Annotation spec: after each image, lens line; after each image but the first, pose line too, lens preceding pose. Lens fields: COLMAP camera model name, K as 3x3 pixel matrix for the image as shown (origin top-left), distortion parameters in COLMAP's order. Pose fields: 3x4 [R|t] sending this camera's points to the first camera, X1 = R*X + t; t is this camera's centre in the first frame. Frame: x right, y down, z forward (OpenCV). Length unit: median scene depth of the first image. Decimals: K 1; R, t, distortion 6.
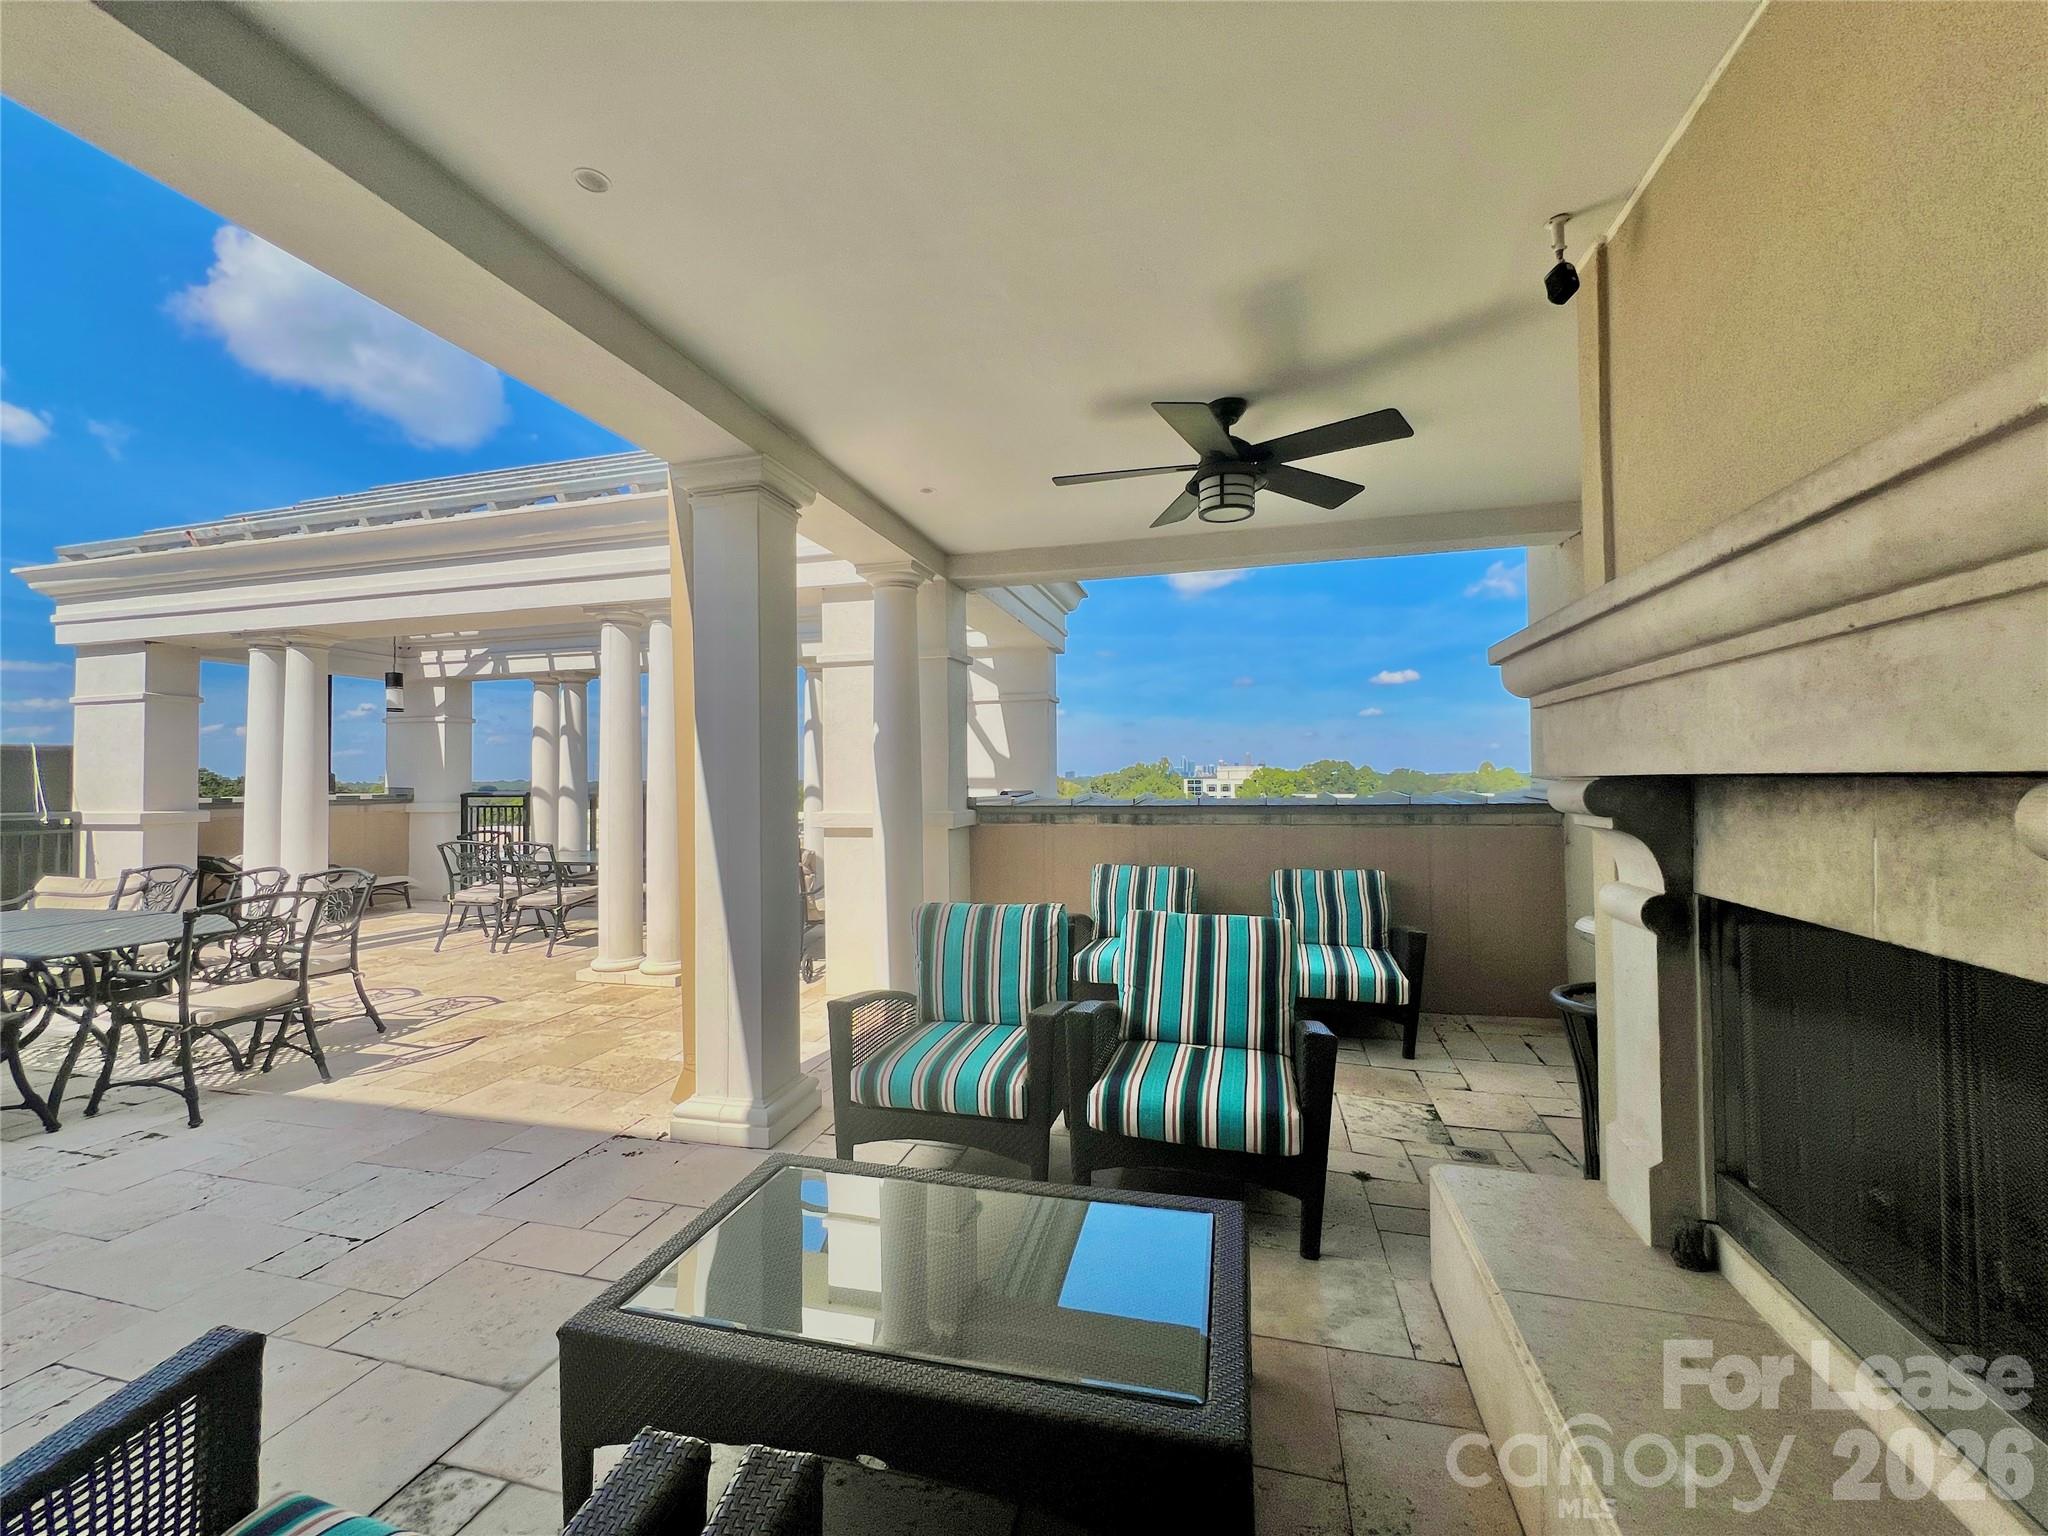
lens RADIAL K [[824.5, 0, 1024.0], [0, 824.5, 768.0], [0, 0, 1]] dist [0.000204, 0.000225]
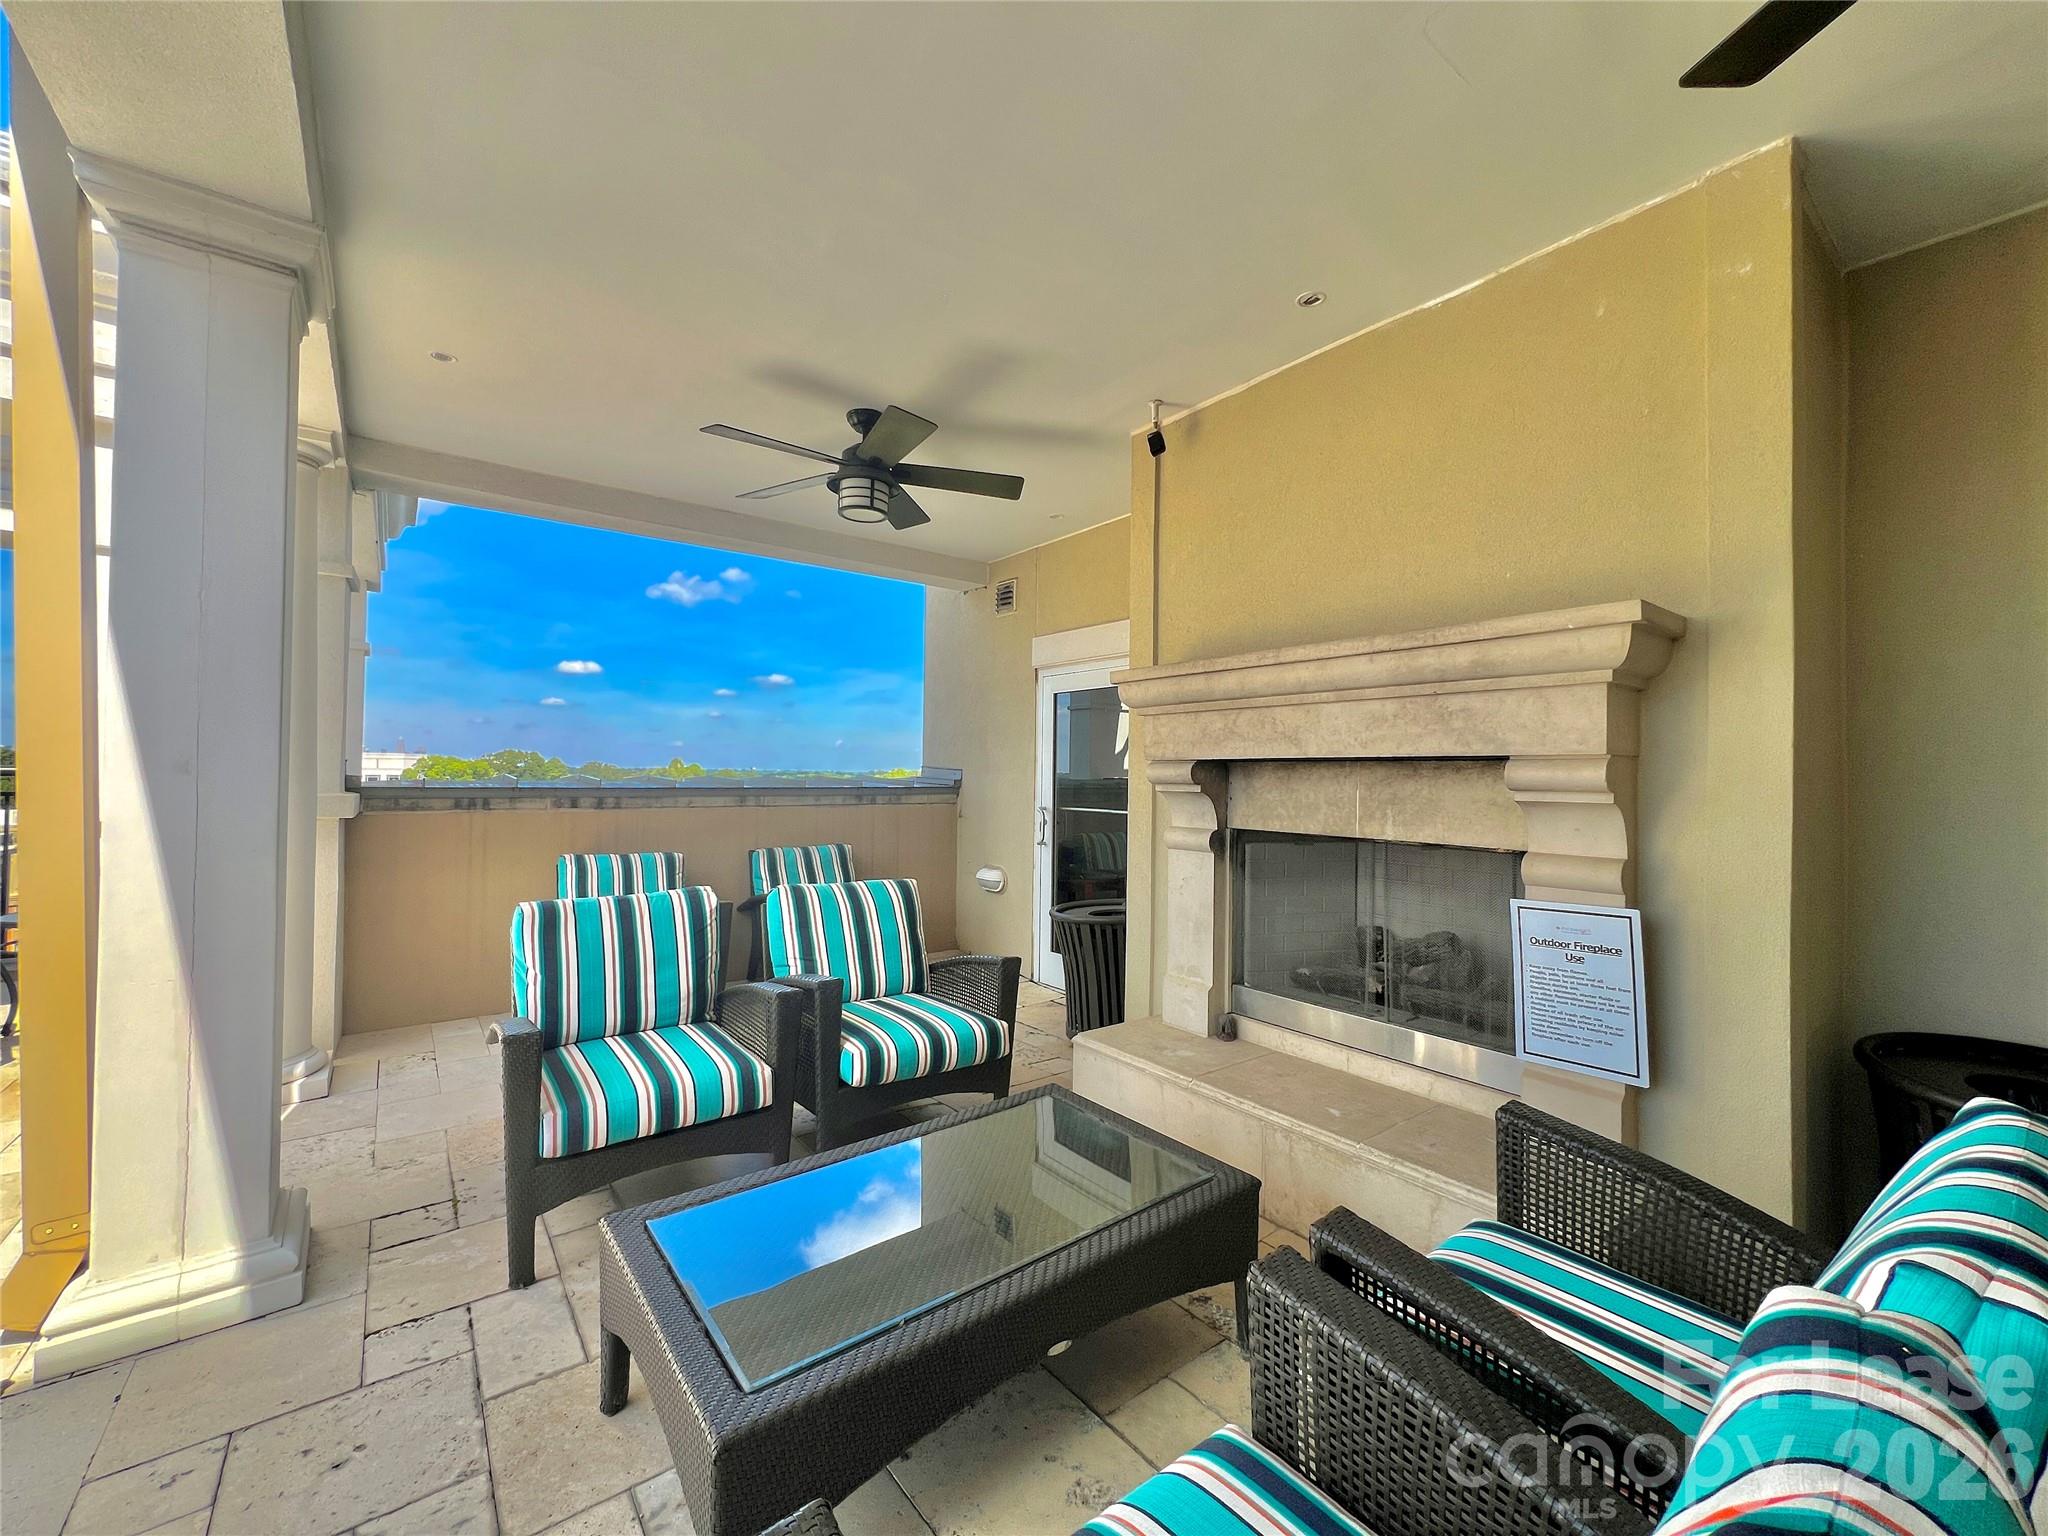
lens RADIAL K [[824.5, 0, 1024.0], [0, 824.5, 768.0], [0, 0, 1]] dist [0.000204, 0.000225]
pose [[0.607728, 0.024463, 0.793768, -0.606036], [-0.030006, 0.999519, -0.007831, 0.036733], [-0.793578, -0.019059, 0.608170, 0.202116]]
